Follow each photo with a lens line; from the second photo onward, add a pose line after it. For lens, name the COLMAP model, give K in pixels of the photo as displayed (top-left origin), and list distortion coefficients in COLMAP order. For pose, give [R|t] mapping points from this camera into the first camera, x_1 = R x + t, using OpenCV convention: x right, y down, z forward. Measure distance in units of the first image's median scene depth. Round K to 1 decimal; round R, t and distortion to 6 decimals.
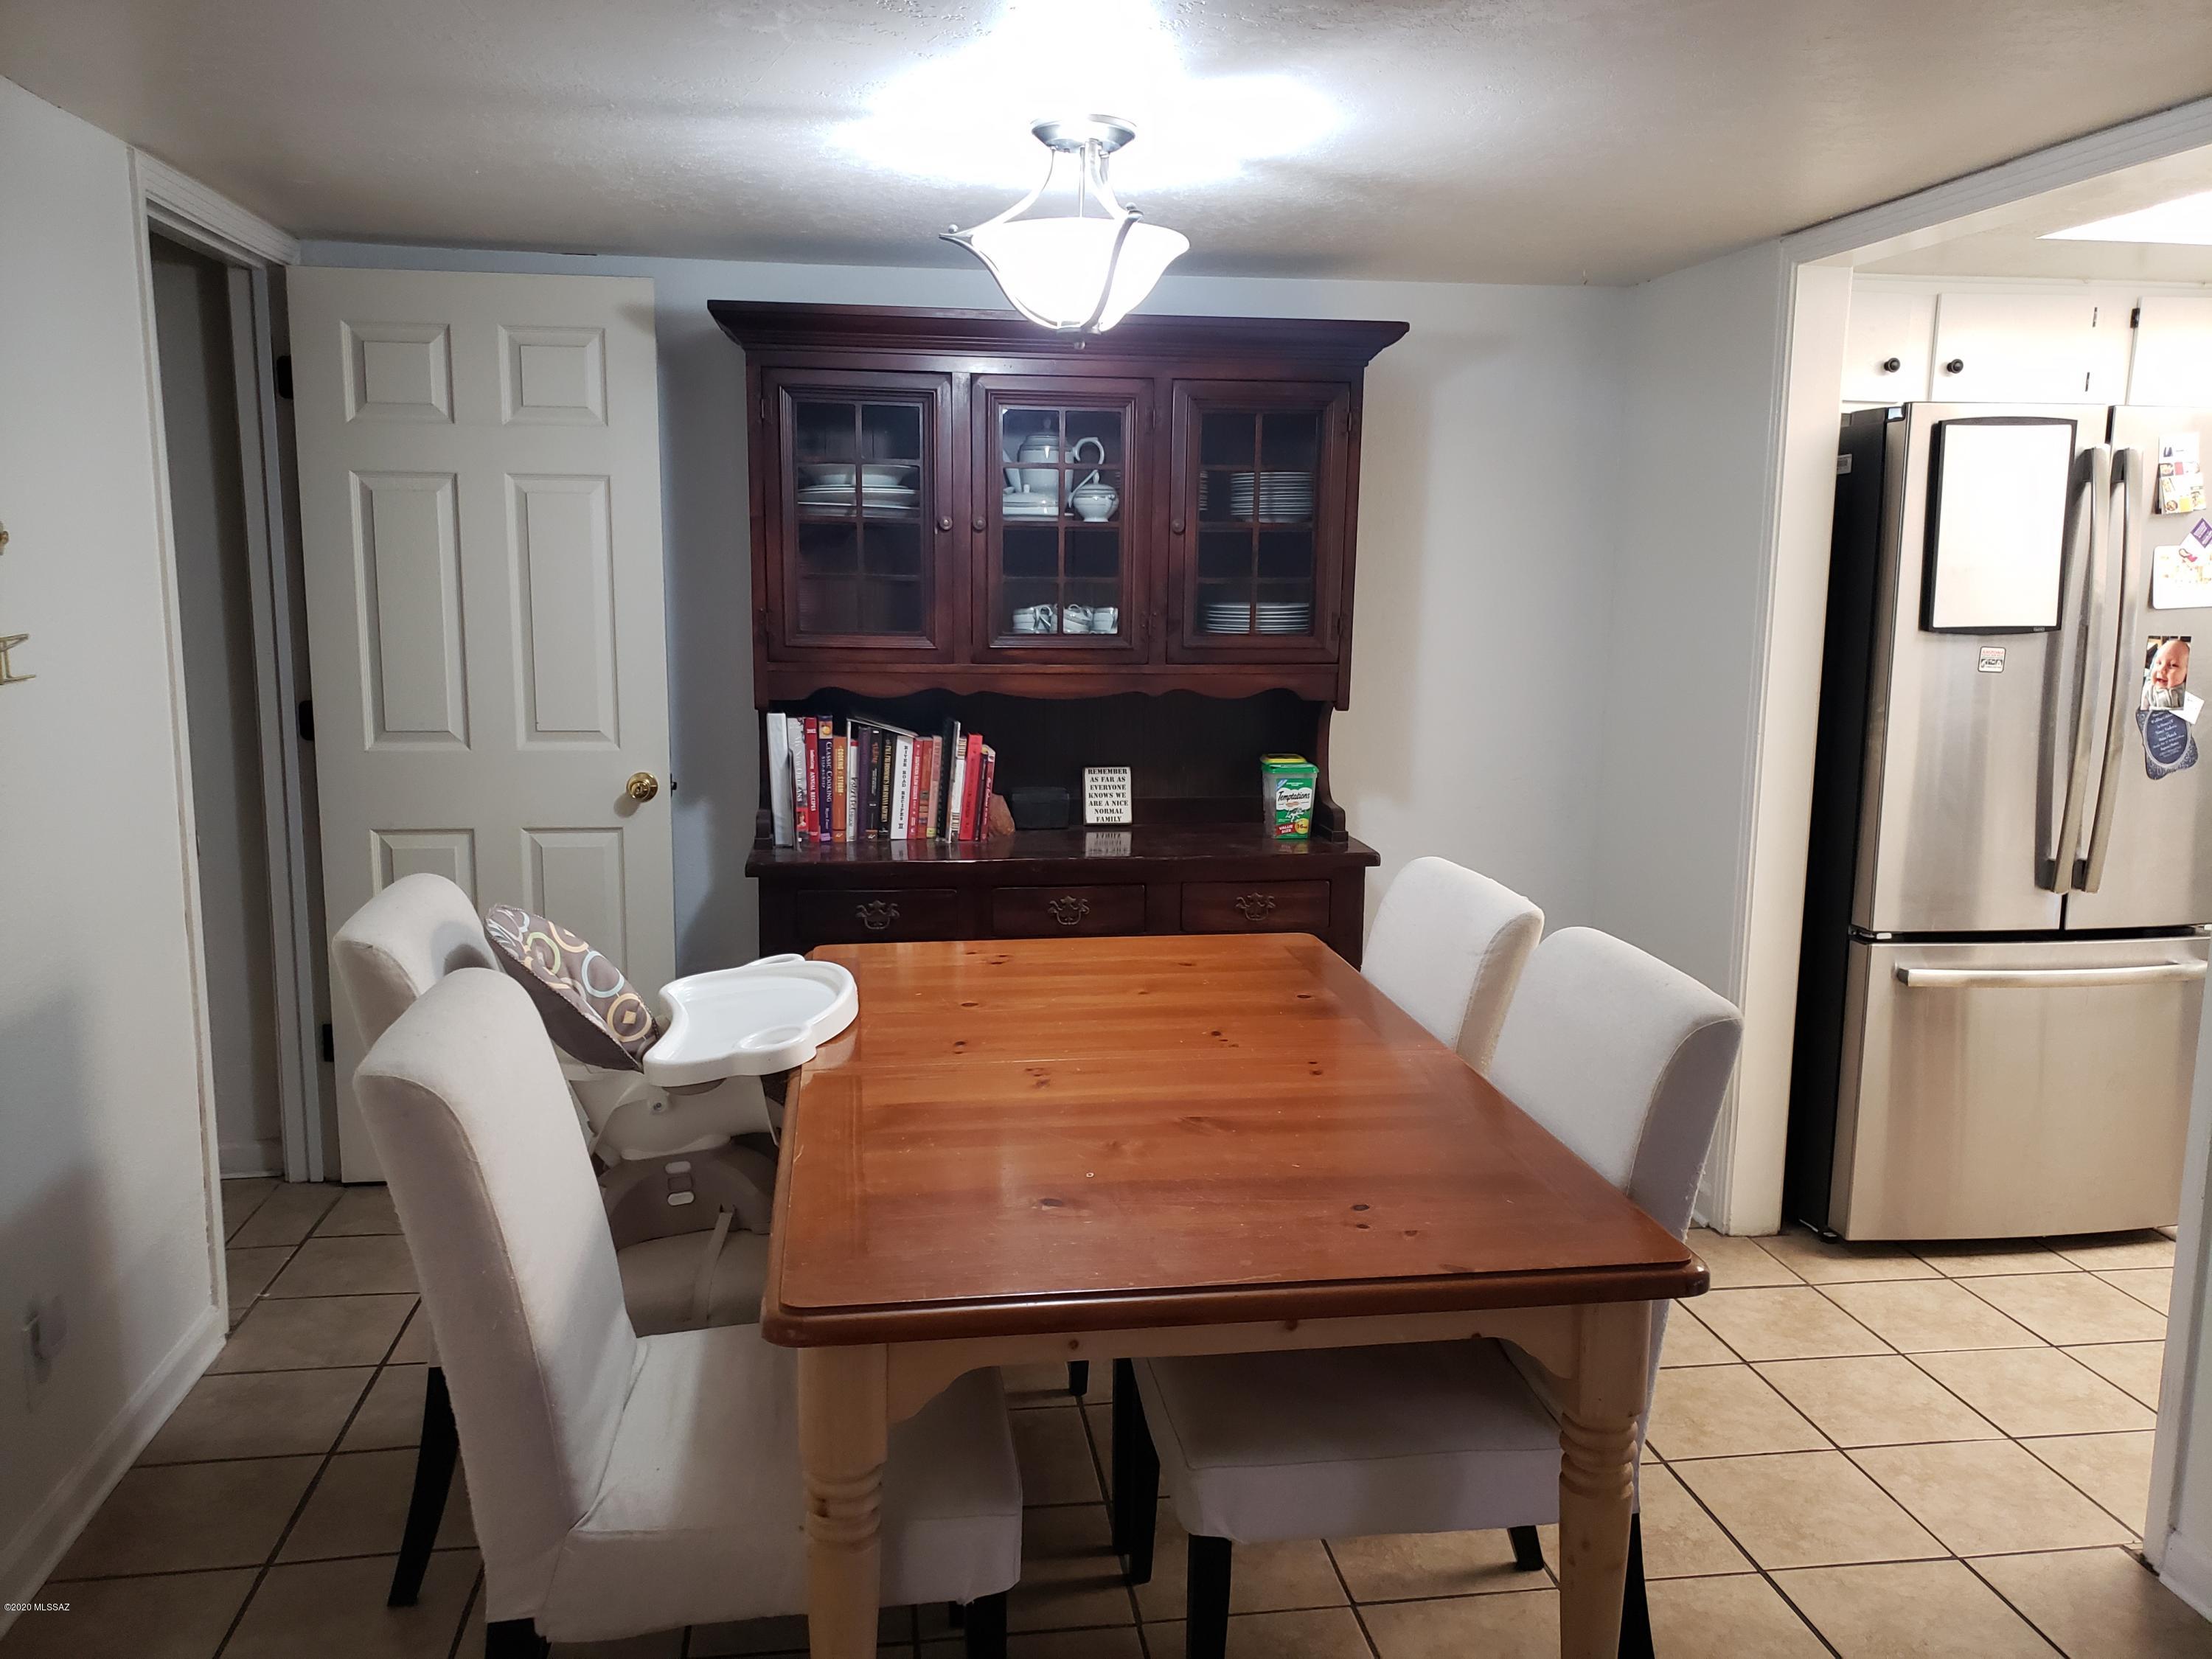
lens RADIAL K [[1721.2, 0, 1106.0], [0, 1721.2, 829.5], [0, 0, 1]] dist [0.014892, 0.002557]
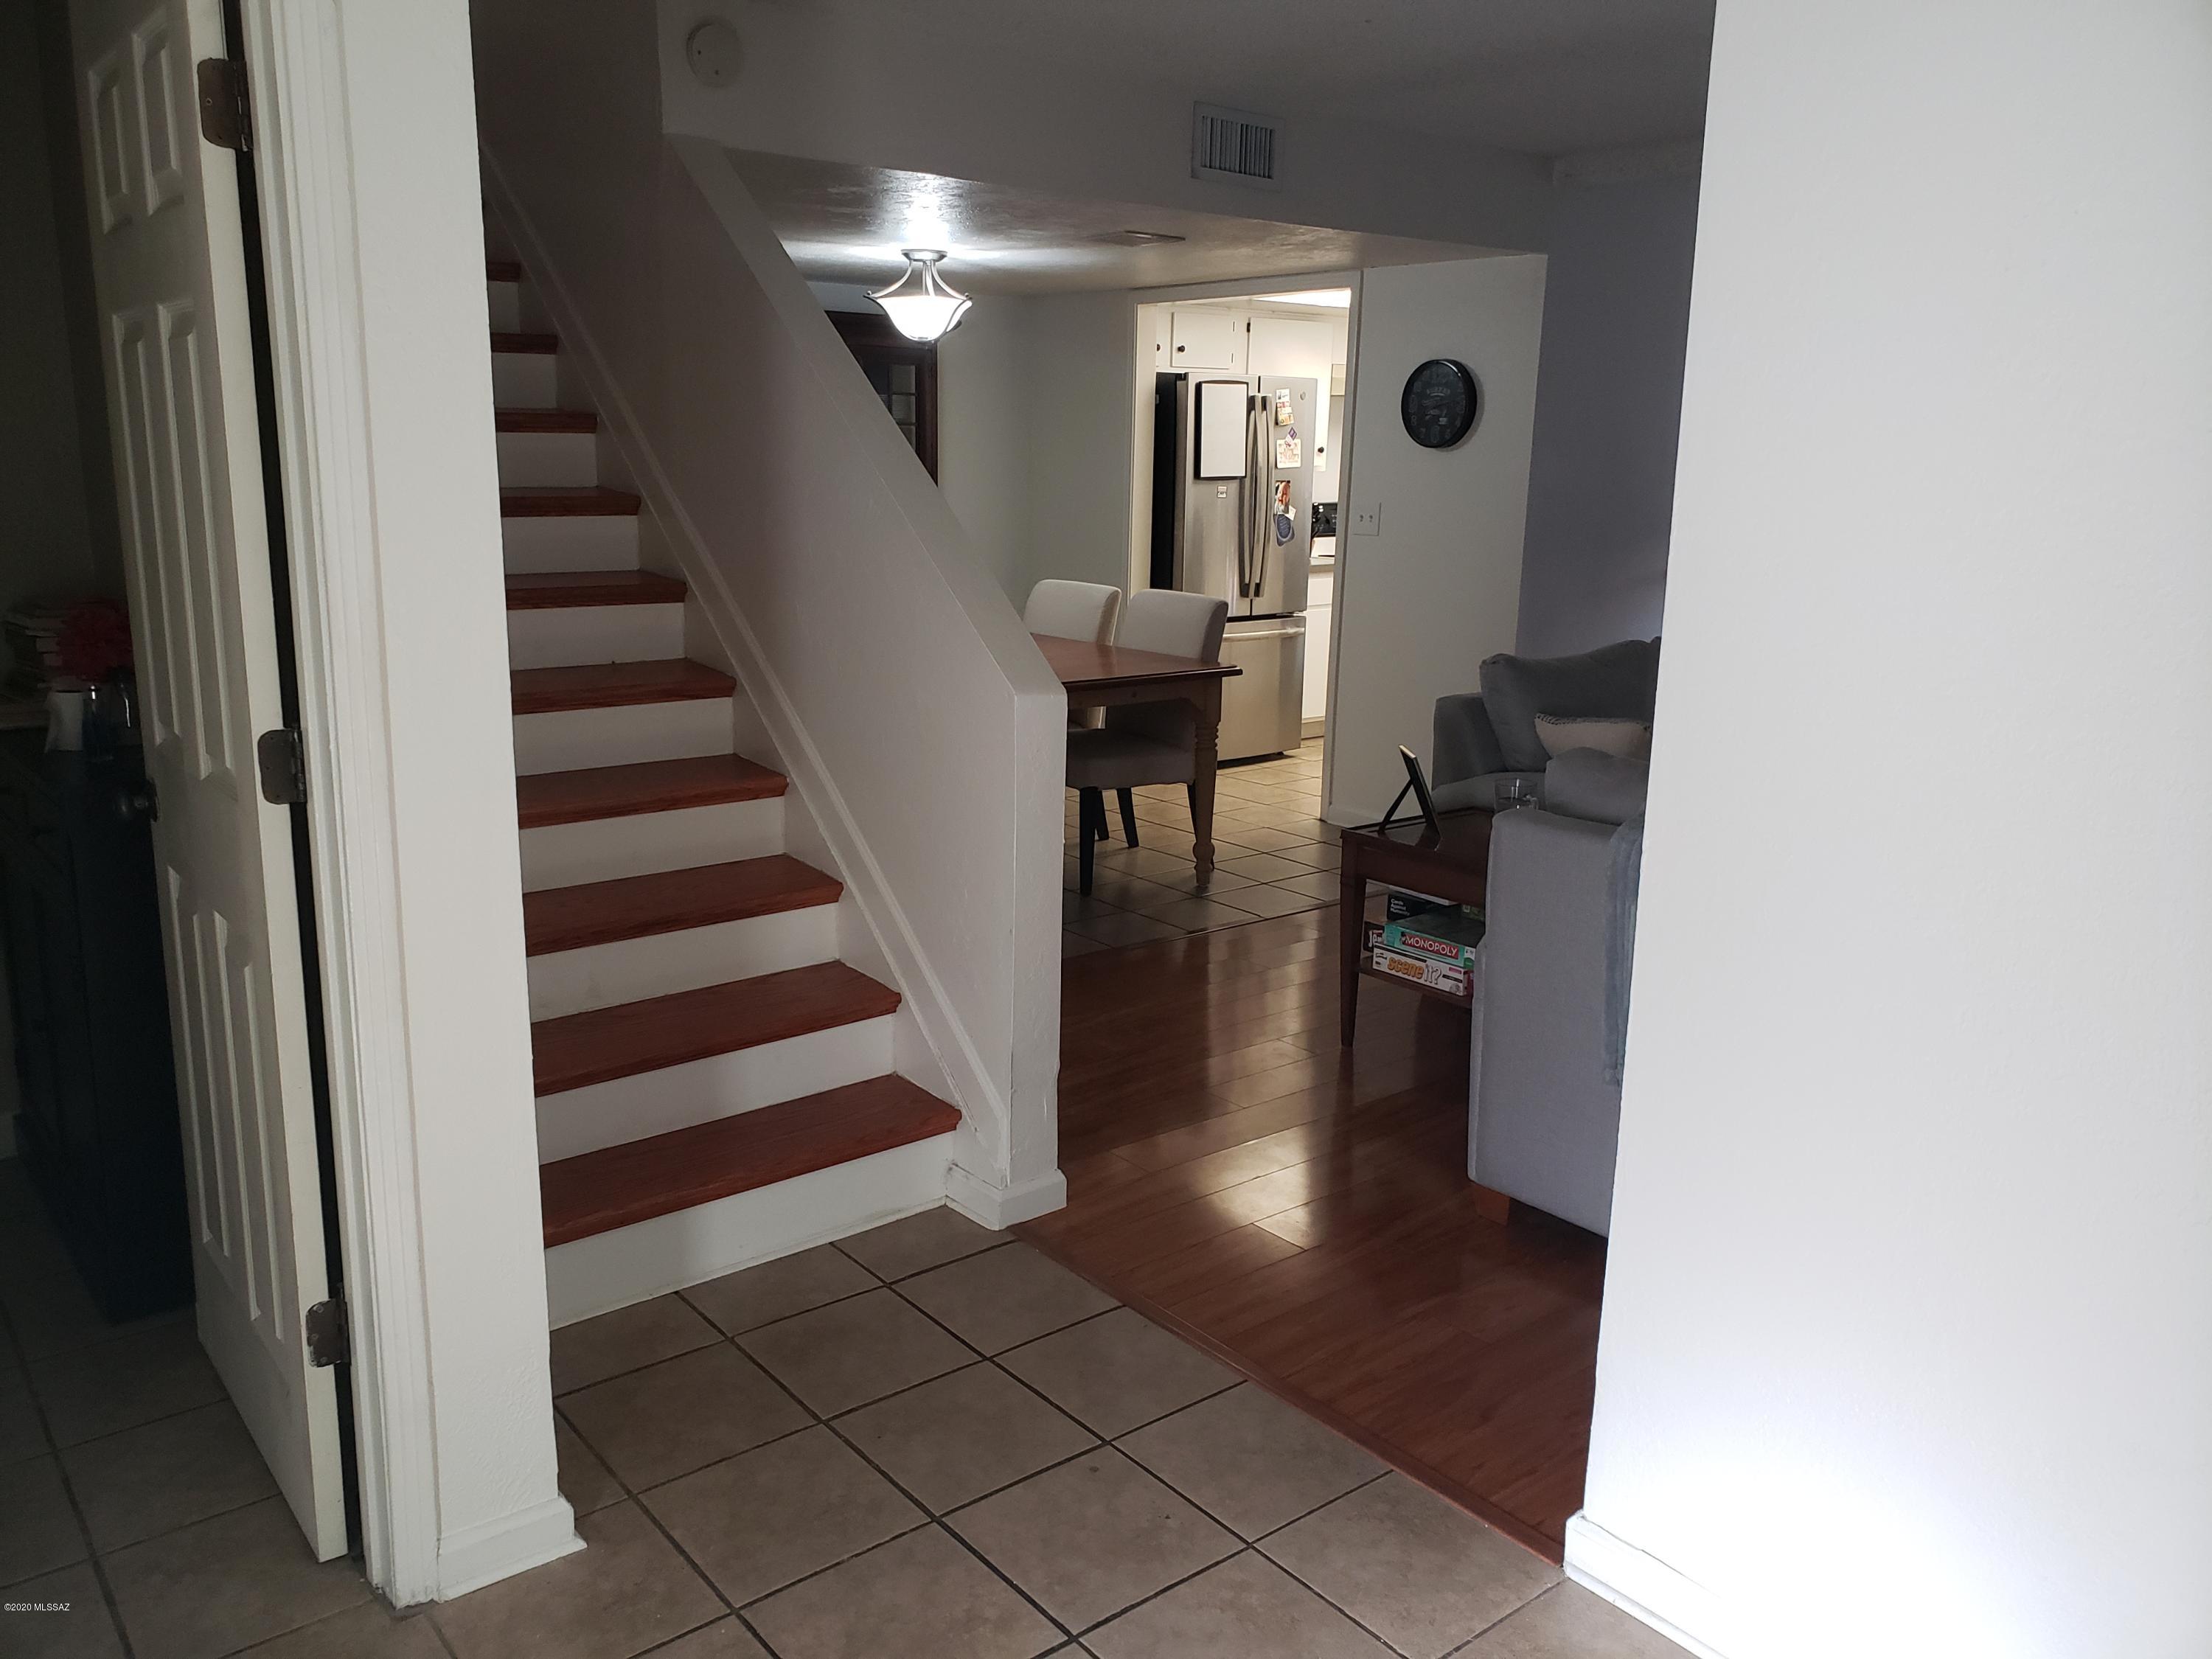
lens RADIAL K [[1721.2, 0, 1106.0], [0, 1721.2, 829.5], [0, 0, 1]] dist [0.014892, 0.002557]
pose [[0.856050, -0.106391, 0.505825, -0.764435], [0.071003, 0.993515, 0.088804, 0.124031], [-0.511993, -0.040105, 0.858053, -0.819963]]
